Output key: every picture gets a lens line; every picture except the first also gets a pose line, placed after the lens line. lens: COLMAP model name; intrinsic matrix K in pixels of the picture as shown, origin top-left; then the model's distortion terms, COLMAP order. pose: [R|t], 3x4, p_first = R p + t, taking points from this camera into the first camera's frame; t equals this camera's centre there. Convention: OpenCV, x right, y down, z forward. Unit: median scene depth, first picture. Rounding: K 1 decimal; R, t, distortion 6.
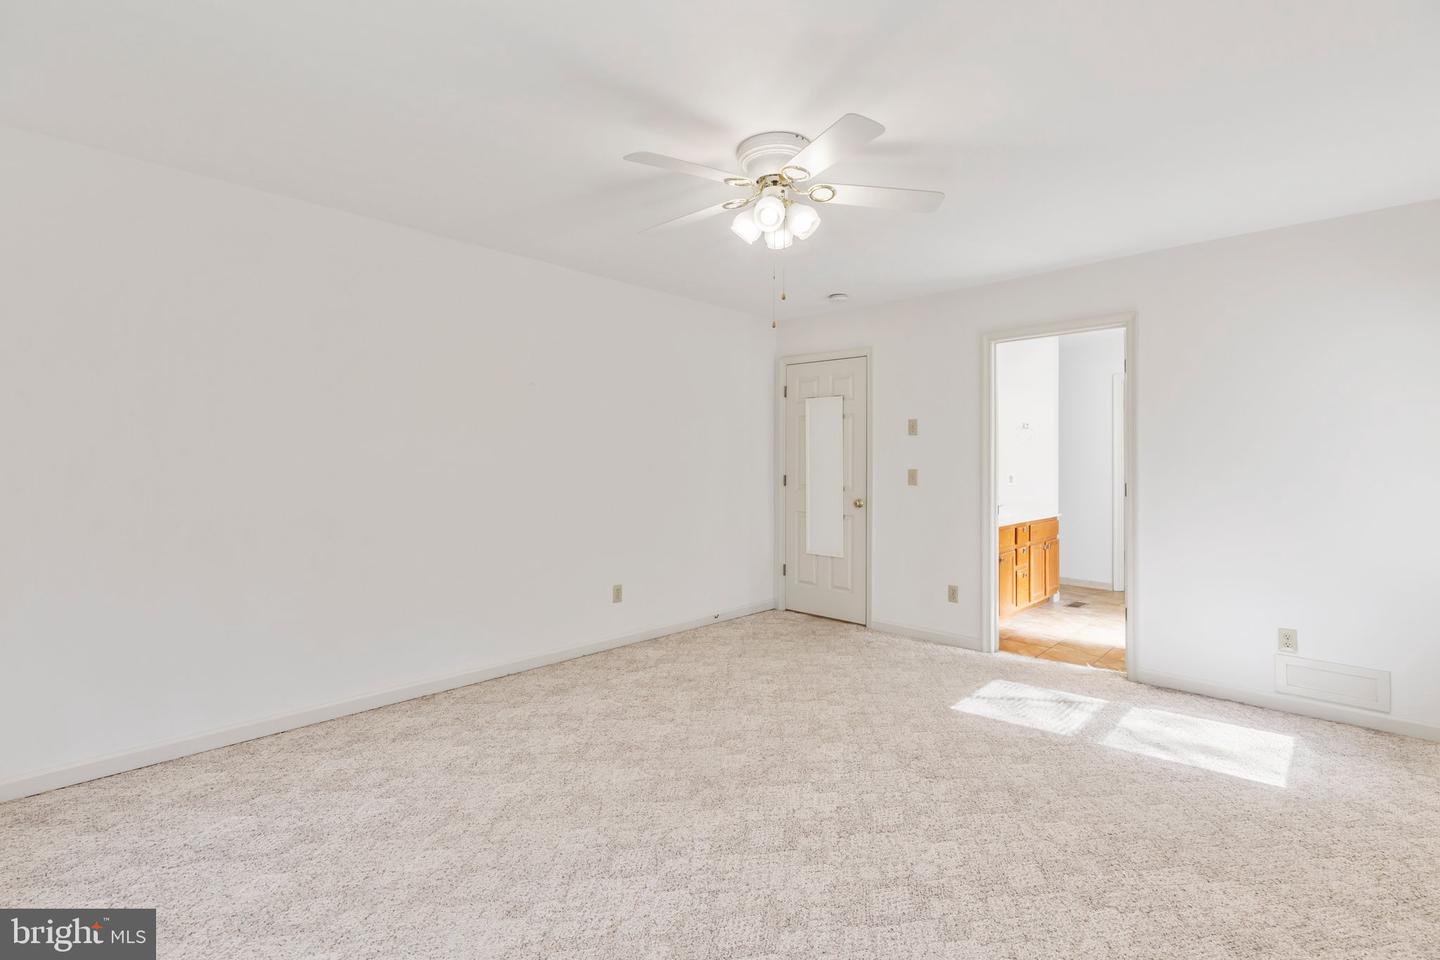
lens RADIAL K [[649.2, 0, 718.8], [0, 649.2, 474.0], [0, 0, 1]] dist [-0.011980, 0.004392]
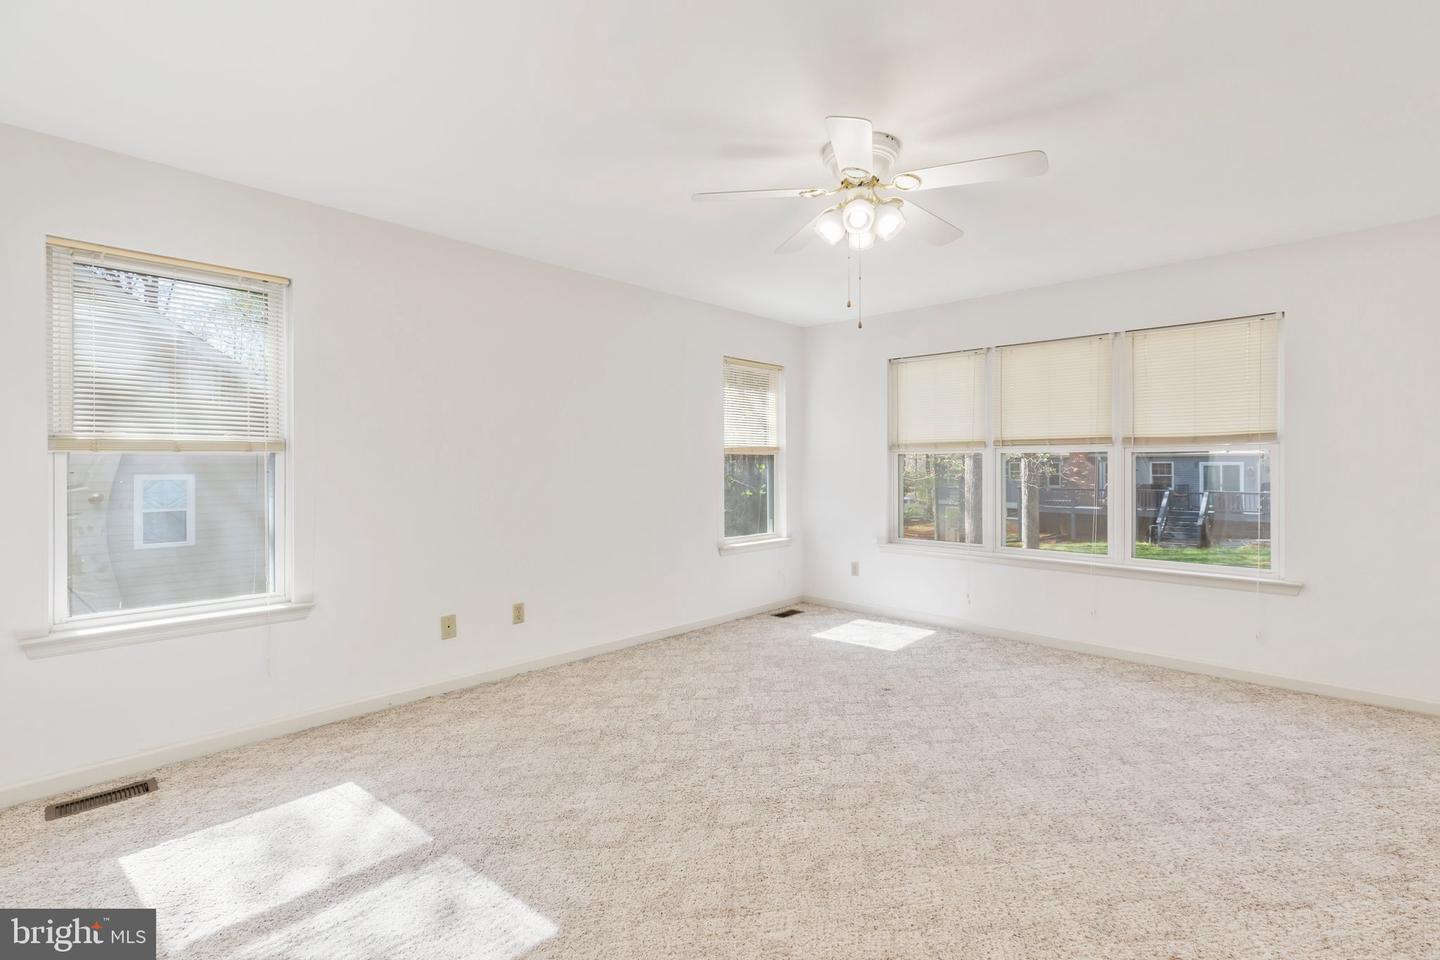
lens RADIAL K [[649.2, 0, 720.0], [0, 649.2, 467.3], [0, 0, 1]] dist [-0.011980, 0.004392]
pose [[-0.999988, -0.003937, -0.002960, 0.265223], [-0.004008, 0.999692, 0.024488, -0.027811], [0.002863, 0.024500, -0.999696, 1.734814]]
